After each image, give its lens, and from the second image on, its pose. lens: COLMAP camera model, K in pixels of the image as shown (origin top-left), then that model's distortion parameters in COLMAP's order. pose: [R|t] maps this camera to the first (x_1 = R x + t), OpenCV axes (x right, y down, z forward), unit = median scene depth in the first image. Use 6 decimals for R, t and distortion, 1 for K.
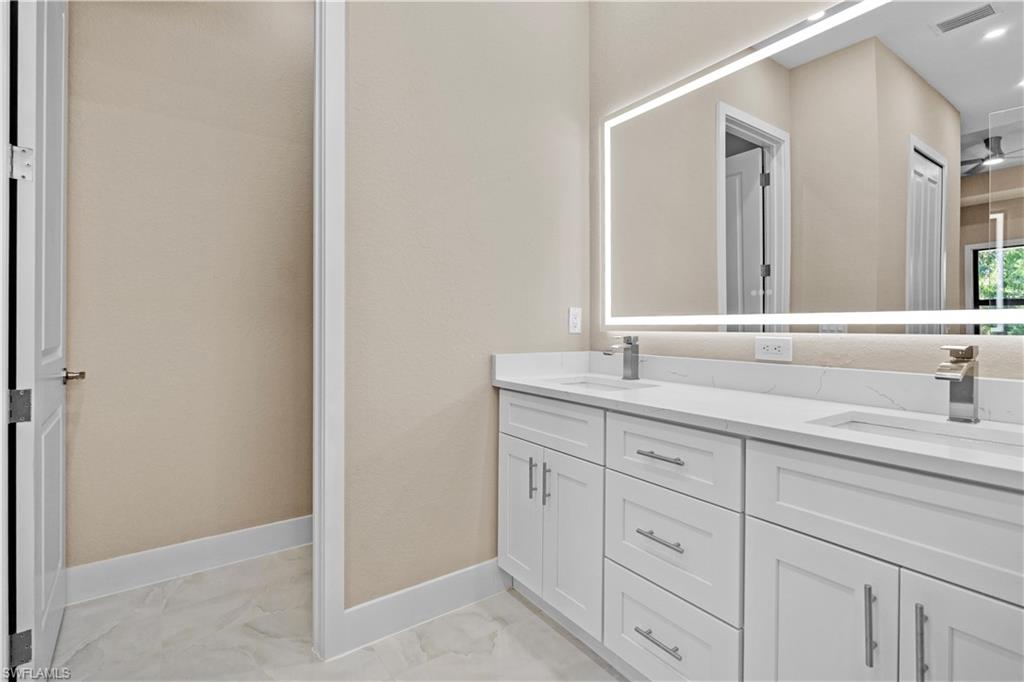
lens RADIAL K [[479.2, 0, 513.4], [0, 479.2, 322.0], [0, 0, 1]] dist [-0.000766, -0.000173]
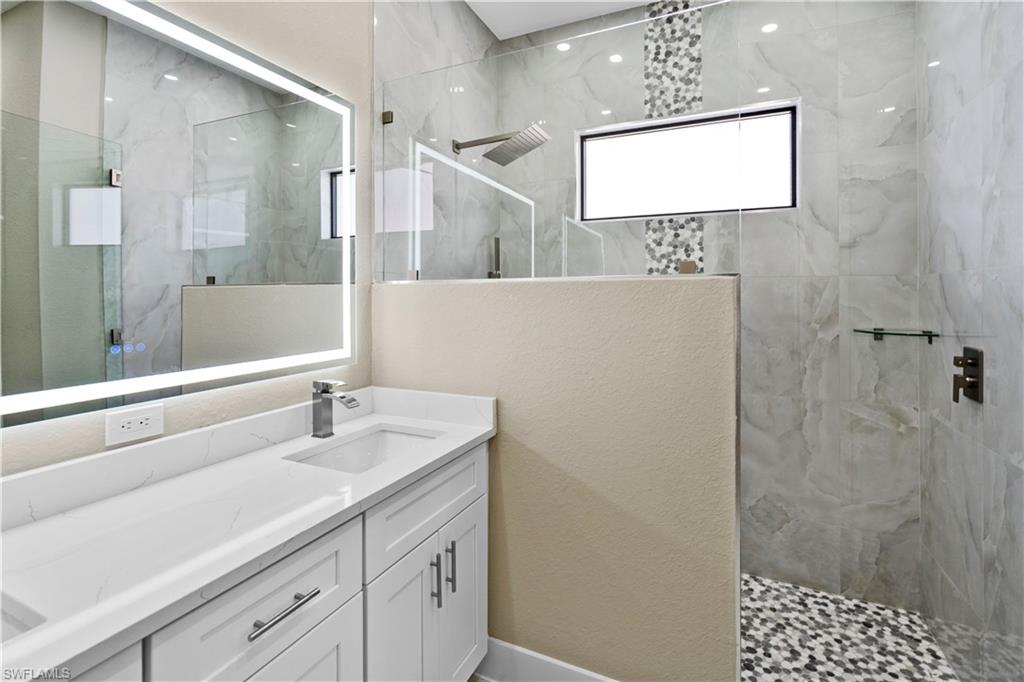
lens RADIAL K [[465.7, 0, 511.7], [0, 465.7, 299.9], [0, 0, 1]] dist [-0.001419, -0.000137]
pose [[-0.489092, -0.013934, 0.872121, -0.381572], [-0.010146, 0.999896, 0.010286, -0.159739], [-0.872173, -0.003818, -0.489182, 0.923145]]
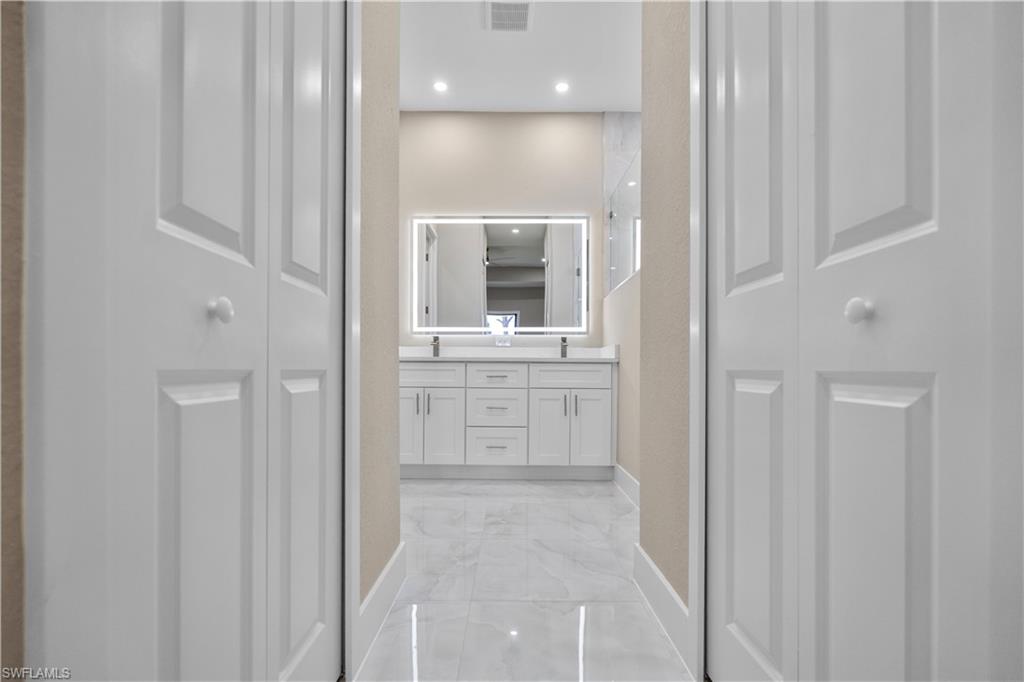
lens RADIAL K [[475.9, 0, 517.3], [0, 475.9, 368.1], [0, 0, 1]] dist [-0.001451, -0.000210]
pose [[0.565153, 0.001282, 0.824985, -1.571563], [-0.002389, 0.999997, 0.000082, 0.210175], [-0.824983, -0.002018, 0.565154, -0.495255]]
